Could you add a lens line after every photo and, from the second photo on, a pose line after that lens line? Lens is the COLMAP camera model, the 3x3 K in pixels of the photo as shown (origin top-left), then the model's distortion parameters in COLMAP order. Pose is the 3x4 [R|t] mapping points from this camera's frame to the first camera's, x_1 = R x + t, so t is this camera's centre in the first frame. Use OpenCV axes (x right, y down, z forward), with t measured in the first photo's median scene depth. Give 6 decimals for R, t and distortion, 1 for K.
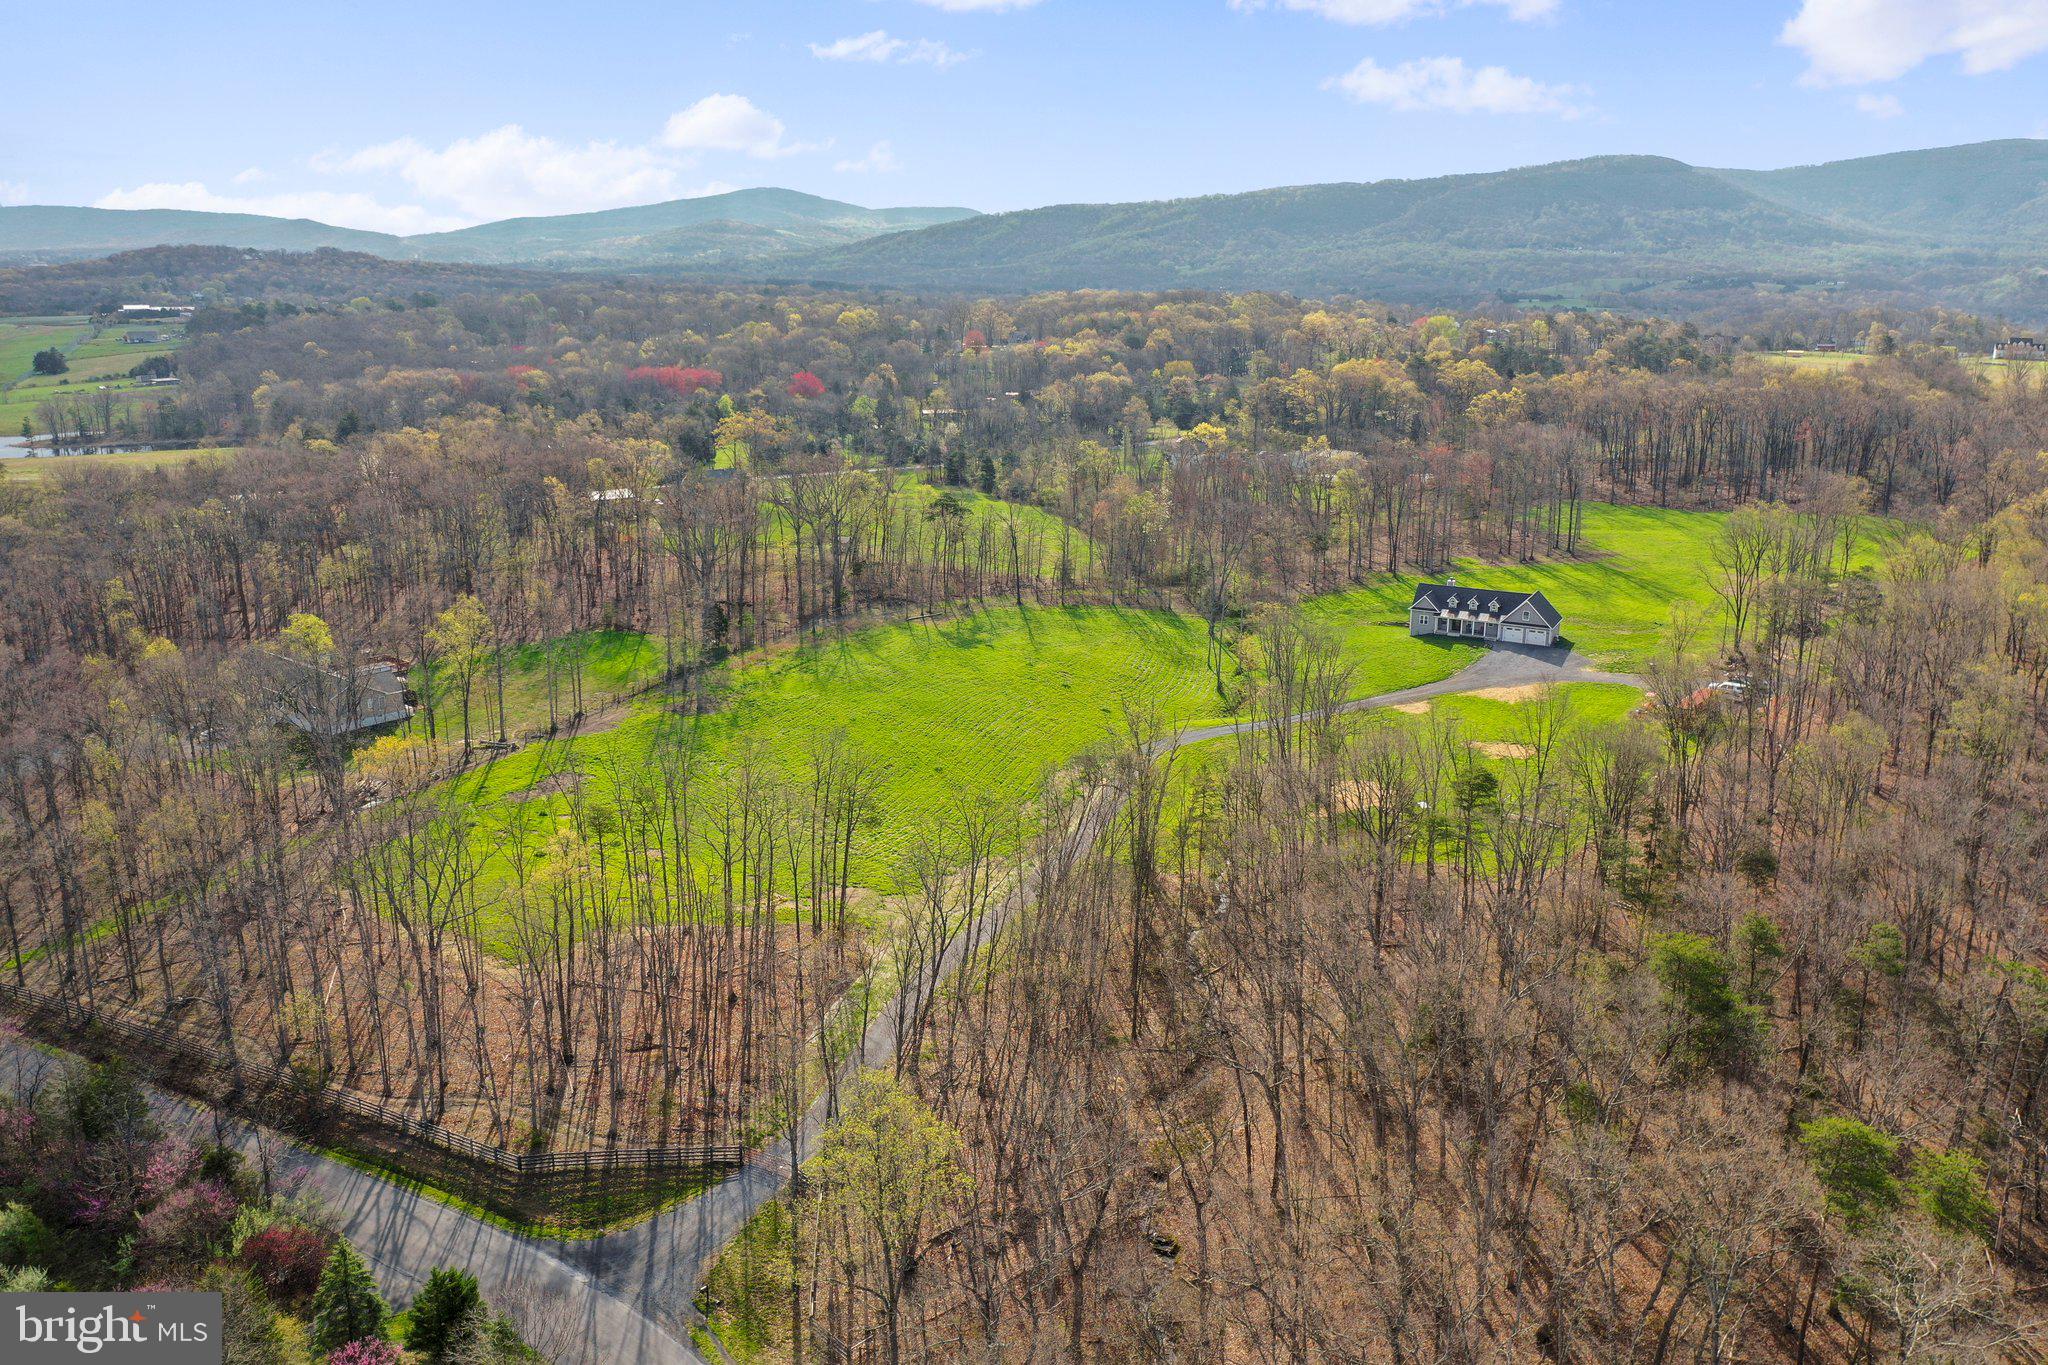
lens RADIAL K [[1647.5, 0, 1024.0], [0, 1647.5, 682.5], [0, 0, 1]] dist [-0.007077, -0.001340]
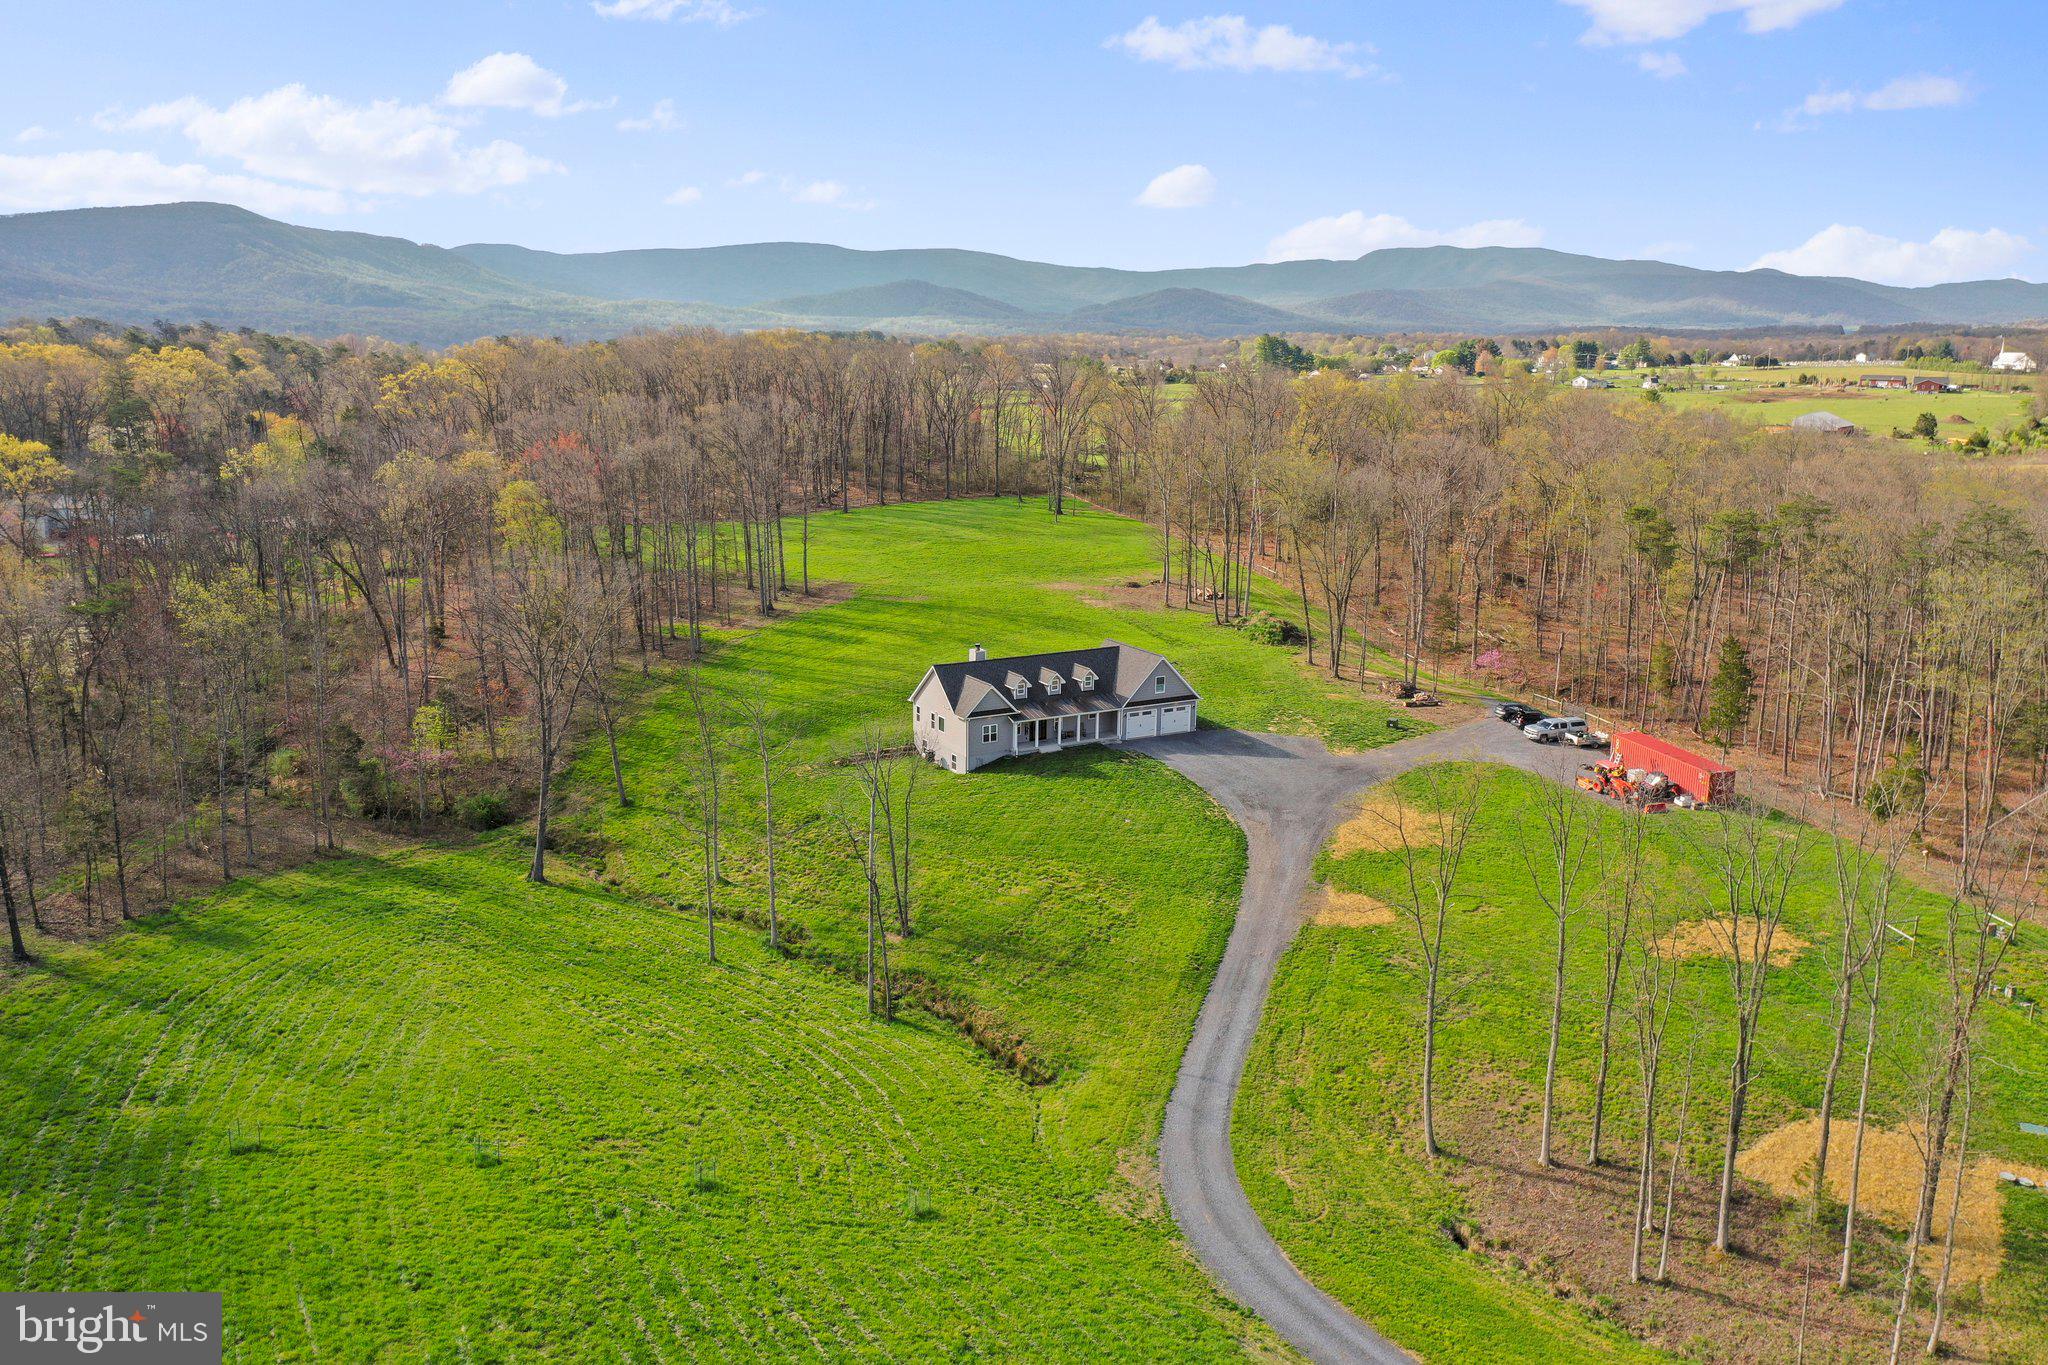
lens RADIAL K [[1604.3, 0, 1024.0], [0, 1604.3, 682.5], [0, 0, 1]] dist [-0.004011, -0.007205]
pose [[0.537457, -0.183371, 0.823113, -0.134550], [0.209620, 0.974487, 0.080221, -0.080504], [-0.816823, 0.129425, 0.562183, 0.634954]]
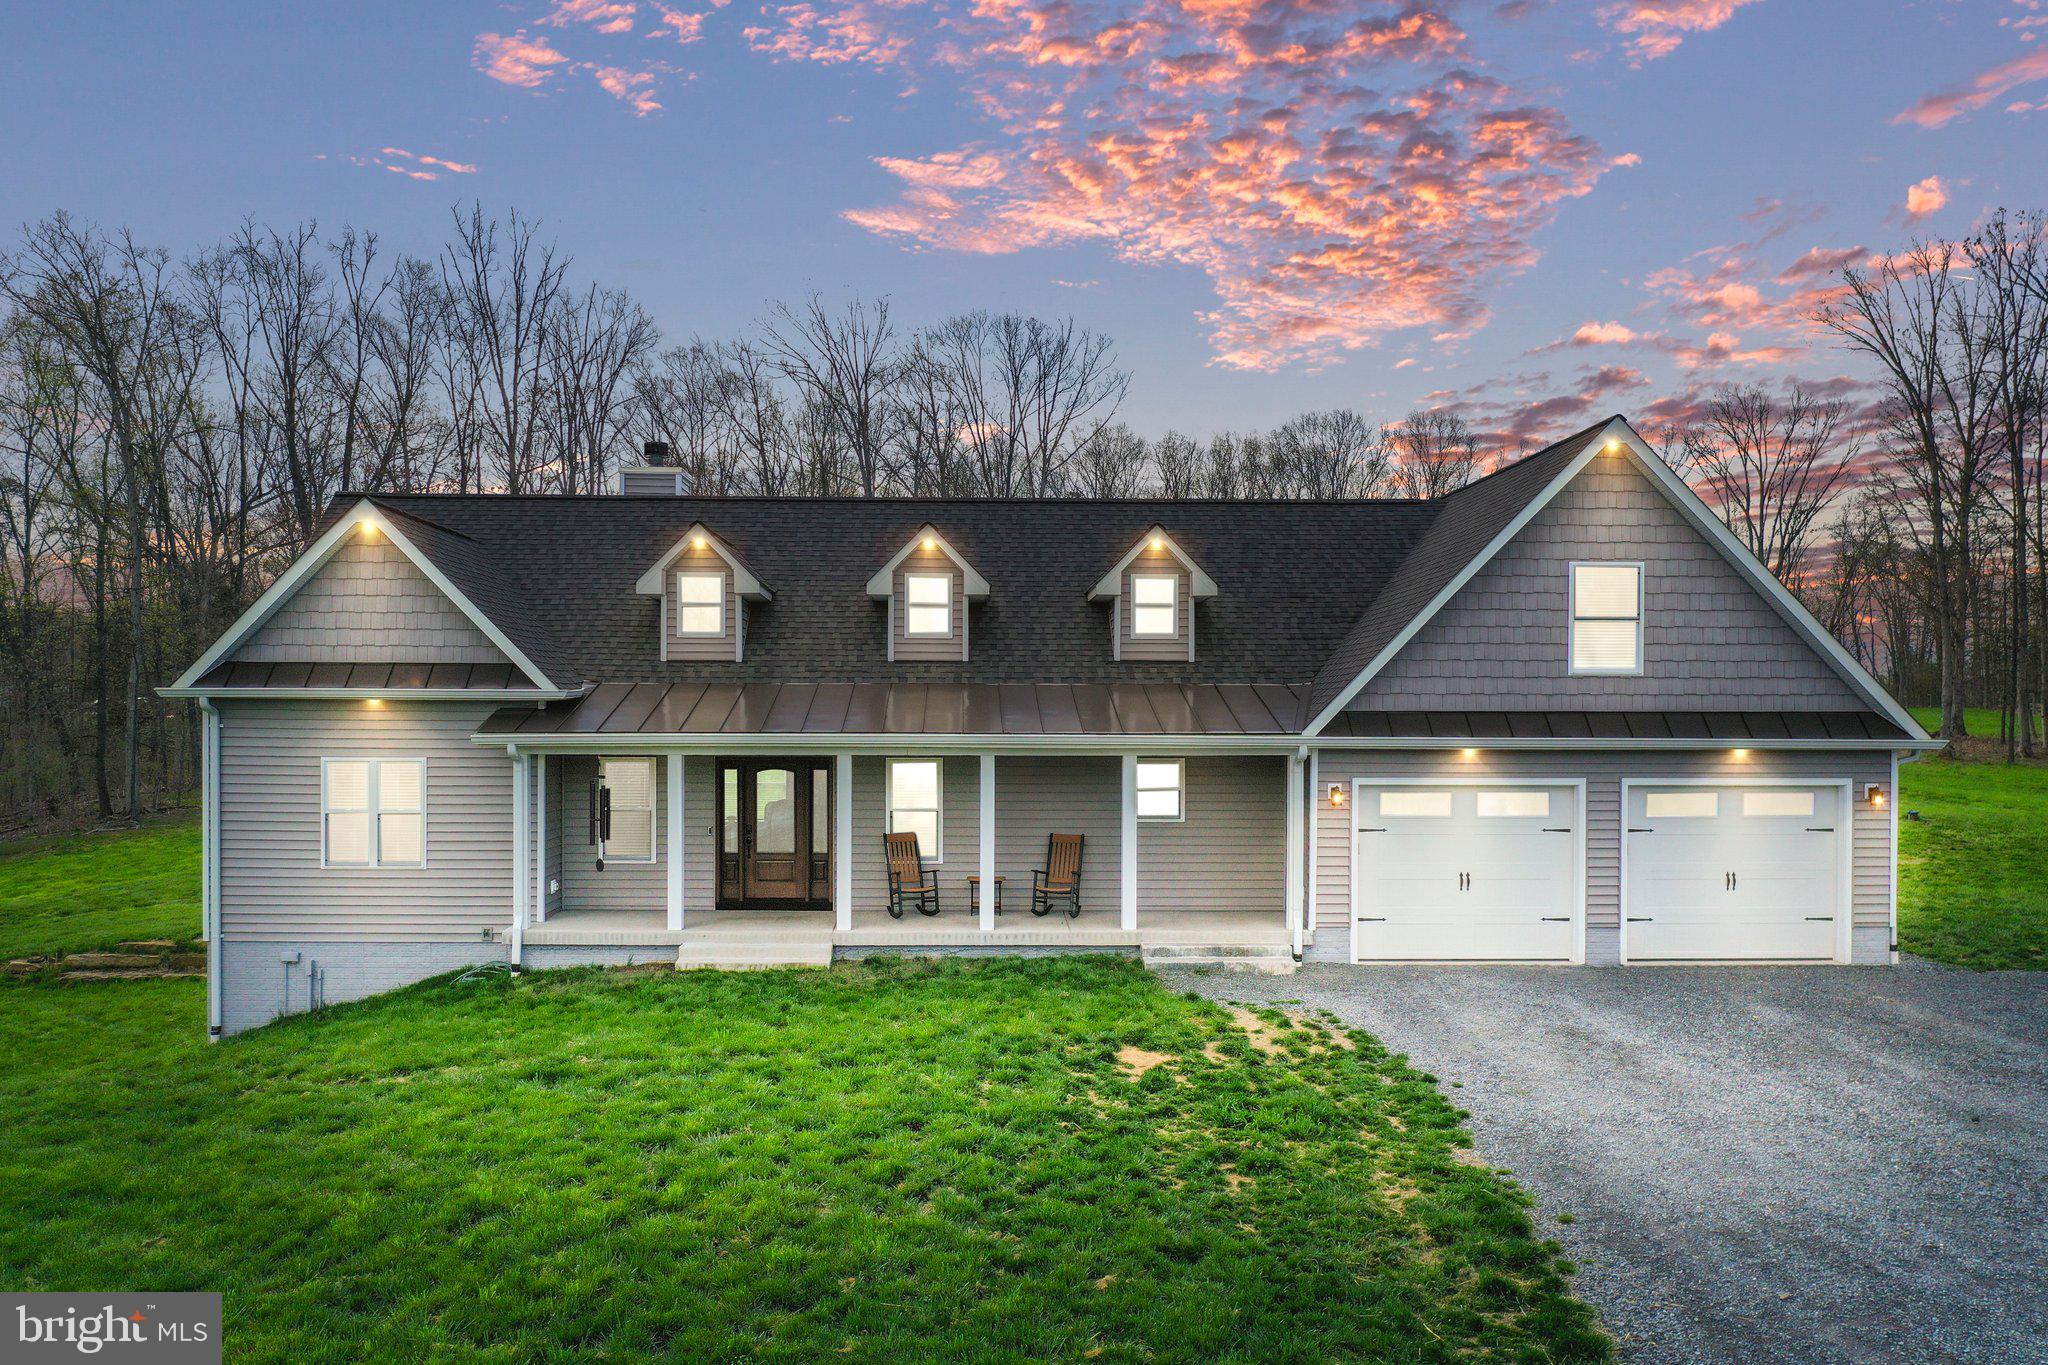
lens RADIAL K [[1630.4, 0, 1017.8], [0, 1630.4, 744.8], [0, 0, 1]] dist [-0.004917, -0.001409]
pose [[0.870721, -0.012937, 0.491606, 0.205732], [0.130114, 0.970091, -0.204924, -0.018499], [-0.474252, 0.242397, 0.846362, 0.814237]]
